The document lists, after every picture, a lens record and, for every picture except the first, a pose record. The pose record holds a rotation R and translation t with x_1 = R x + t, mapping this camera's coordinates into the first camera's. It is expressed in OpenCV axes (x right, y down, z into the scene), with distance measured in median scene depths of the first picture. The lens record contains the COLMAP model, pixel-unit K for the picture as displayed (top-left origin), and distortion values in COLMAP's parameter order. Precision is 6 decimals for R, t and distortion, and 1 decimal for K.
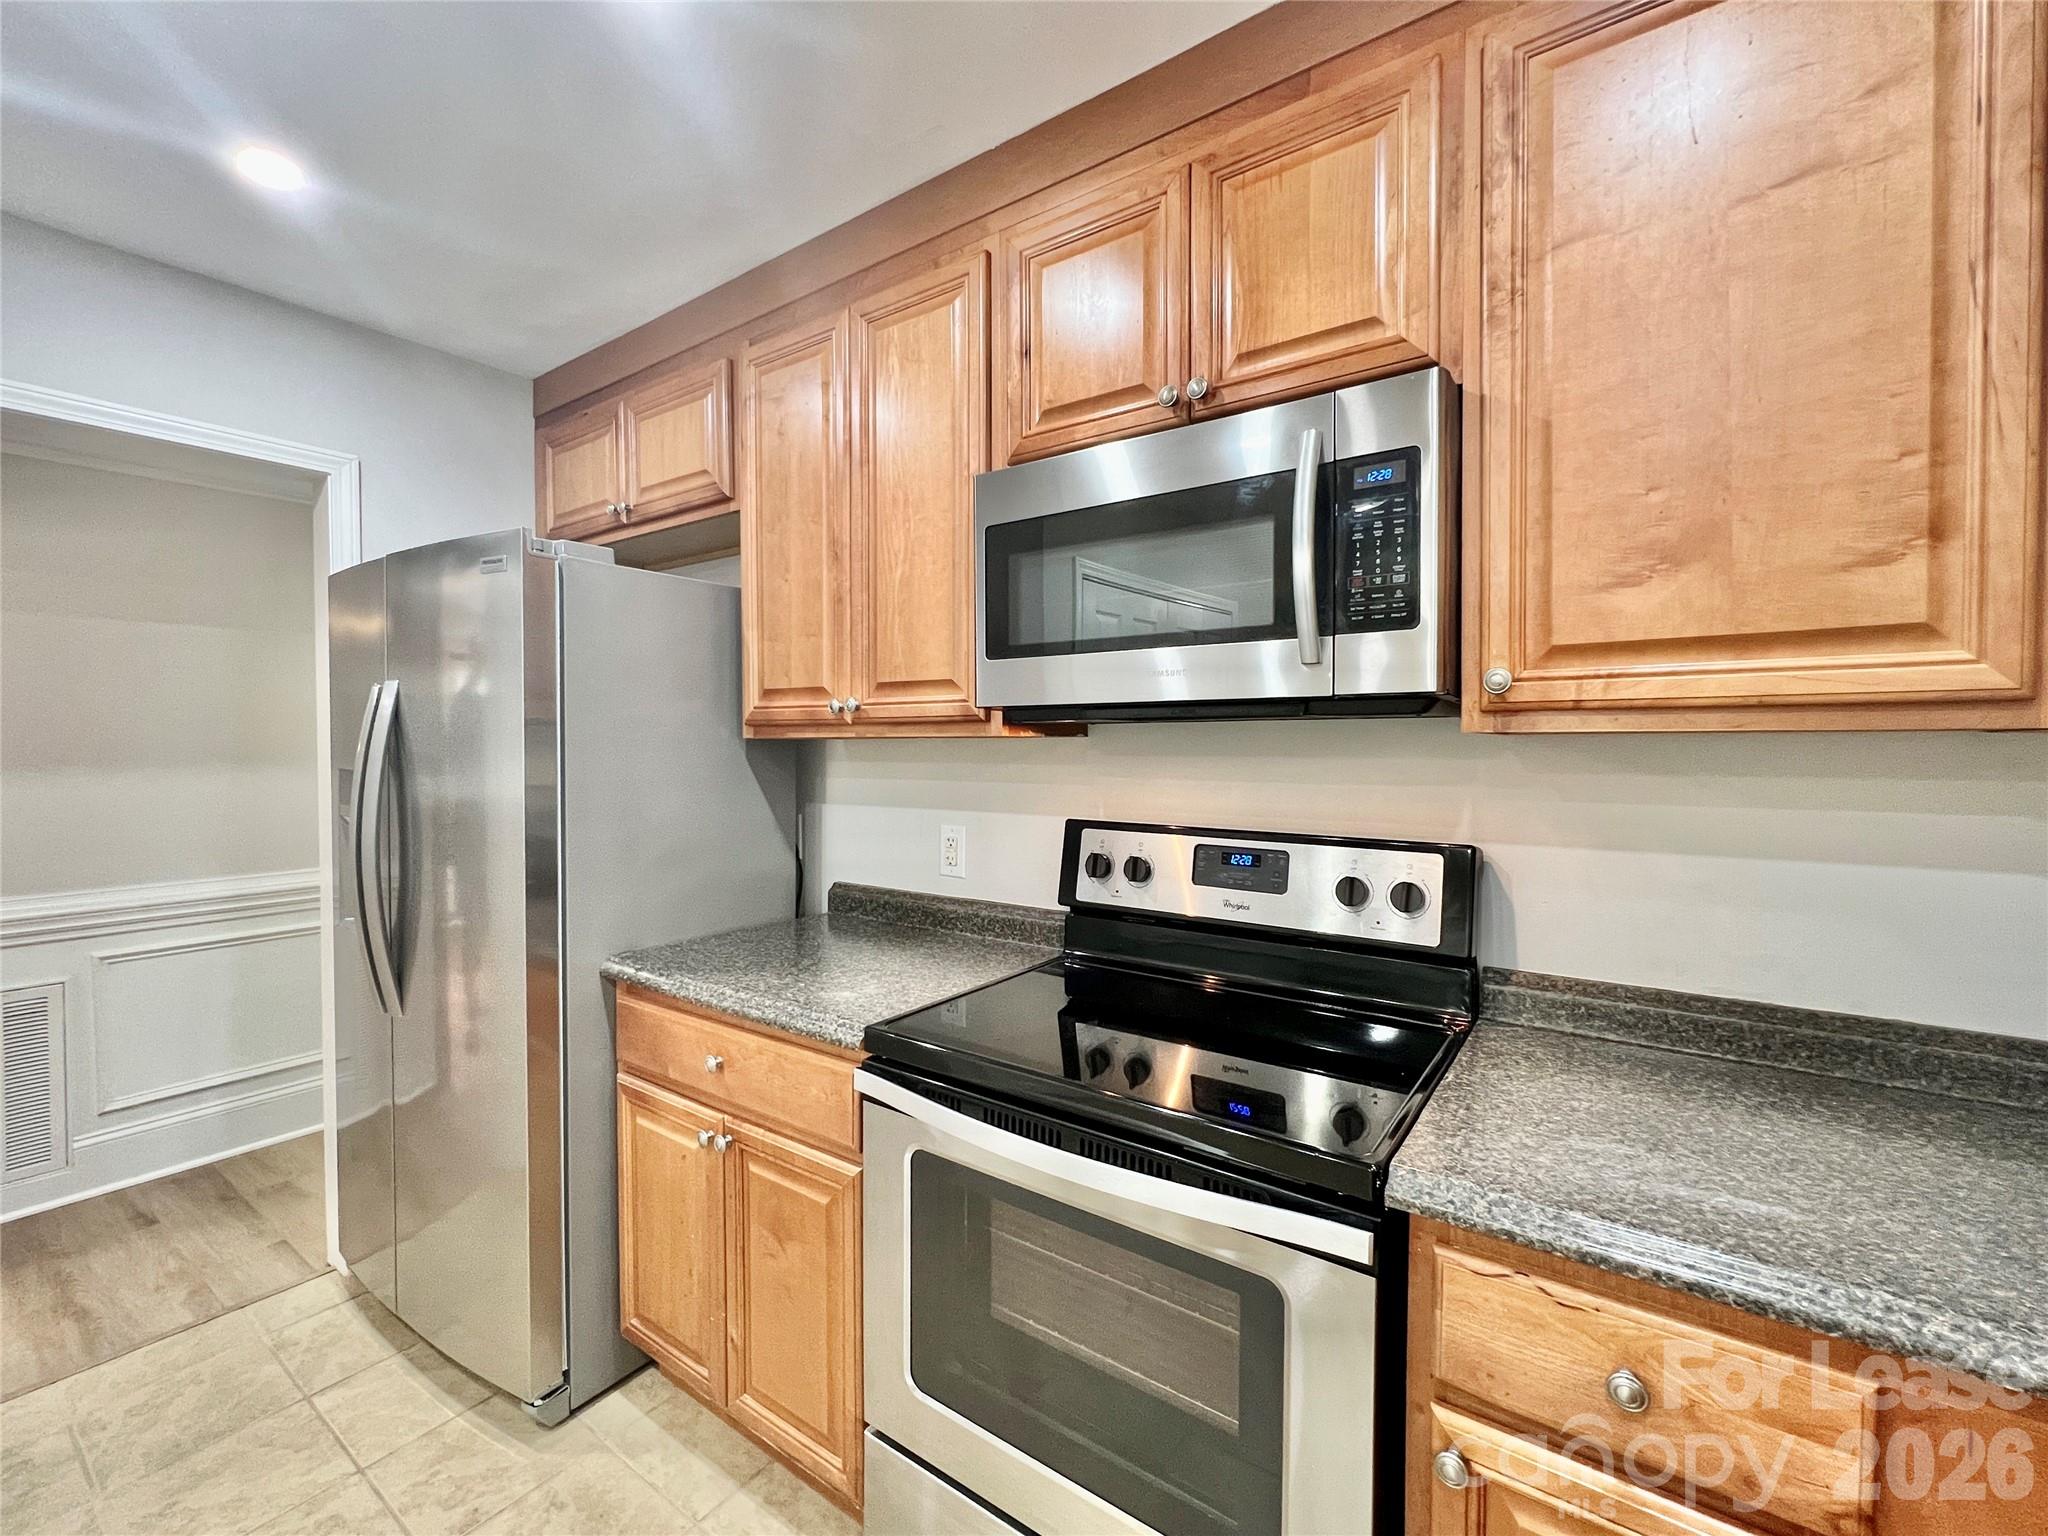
lens RADIAL K [[878.0, 0, 1021.2], [0, 878.0, 760.5], [0, 0, 1]] dist [-0.005055, 0.001542]
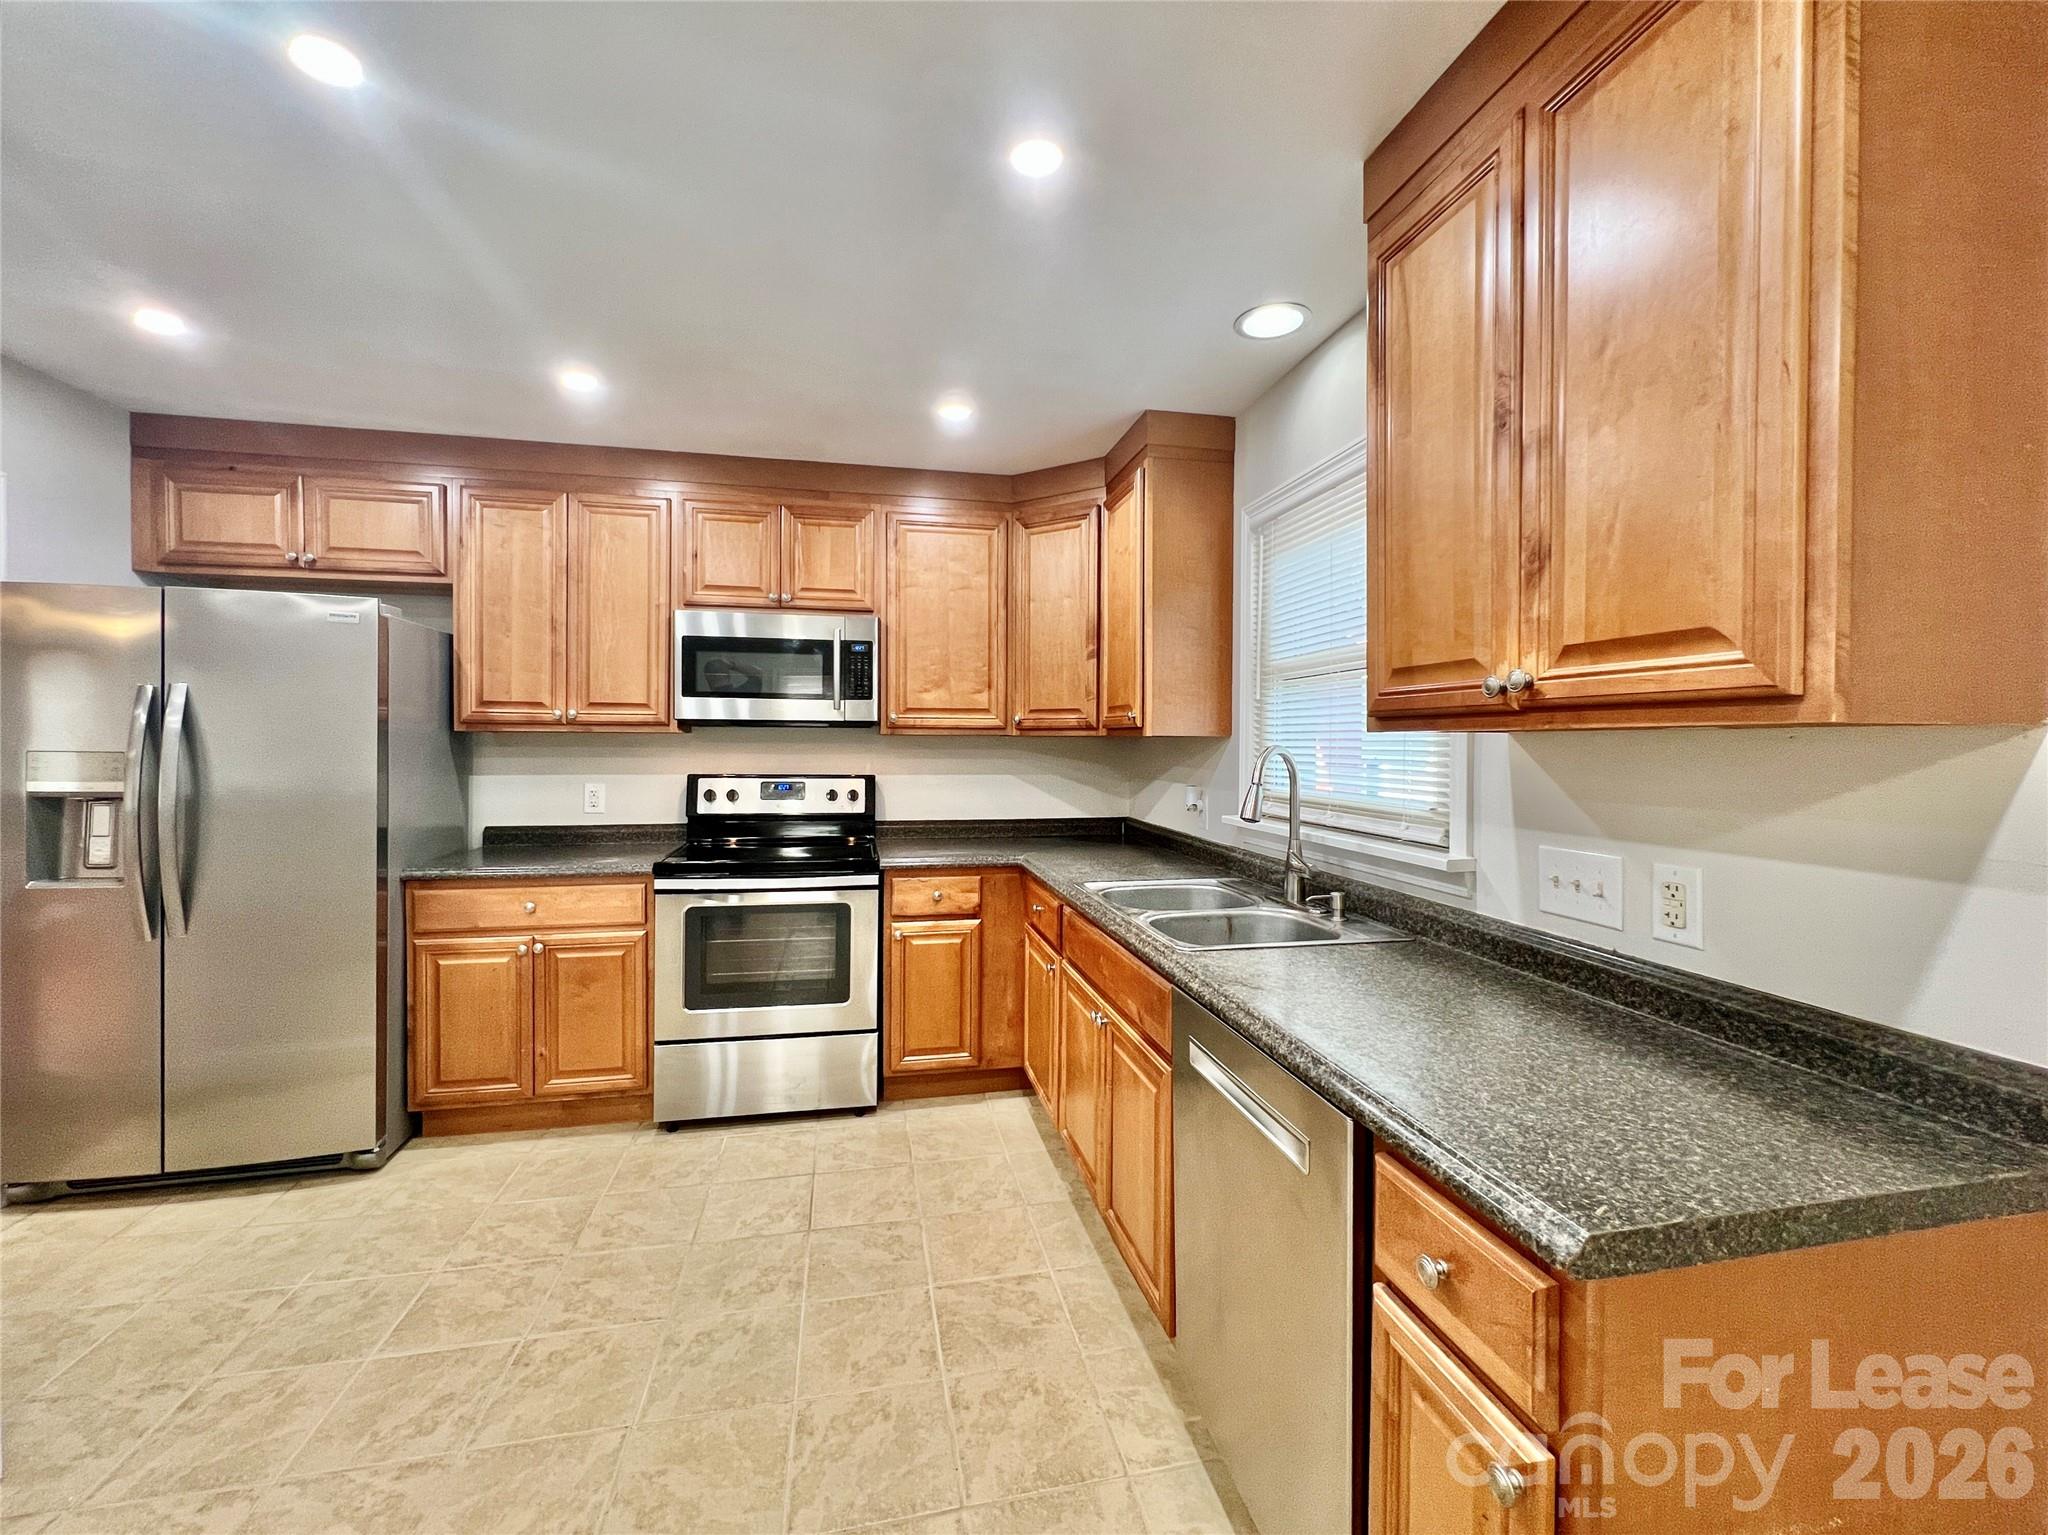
lens RADIAL K [[825.8, 0, 1024.6], [0, 825.8, 753.9], [0, 0, 1]] dist [-0.003444, 0.001787]
pose [[0.673536, -0.004458, 0.739141, -1.145592], [0.006991, 0.999976, -0.000339, 0.036814], [-0.739121, 0.005396, 0.673551, -1.160803]]
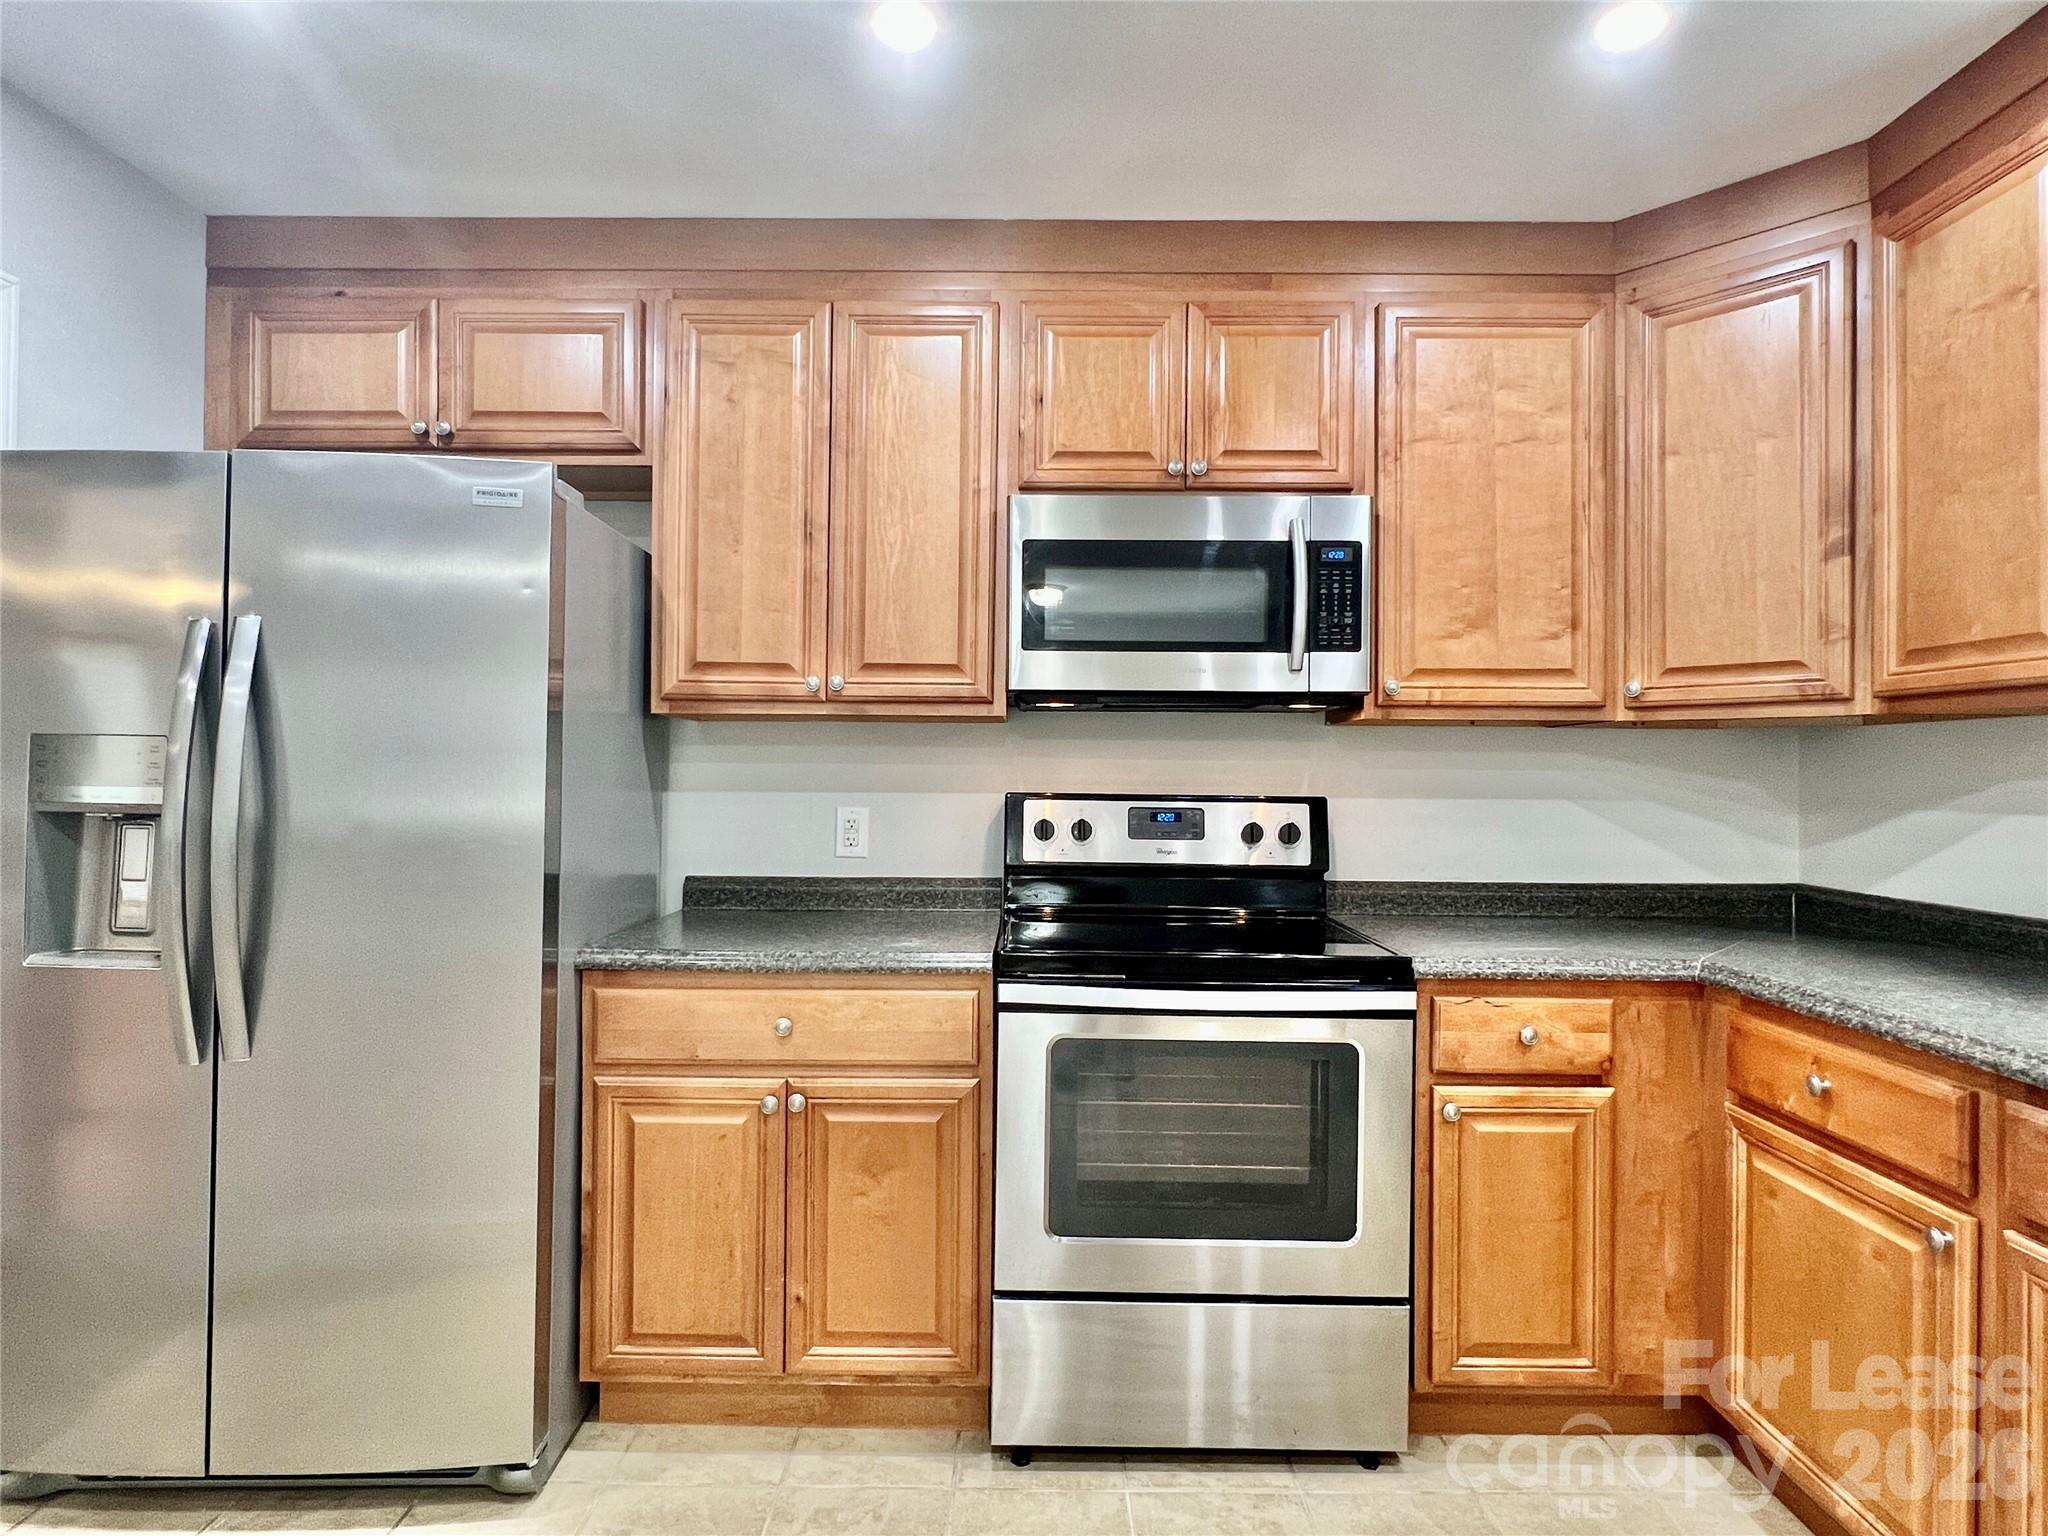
lens RADIAL K [[1065.0, 0, 1023.5], [0, 1065.0, 766.9], [0, 0, 1]] dist [-0.004021, 0.000119]
pose [[0.812500, 0.012390, 0.582830, -1.037809], [0.001930, 0.999711, -0.023943, 0.092597], [-0.582958, 0.020579, 0.812241, -0.203750]]
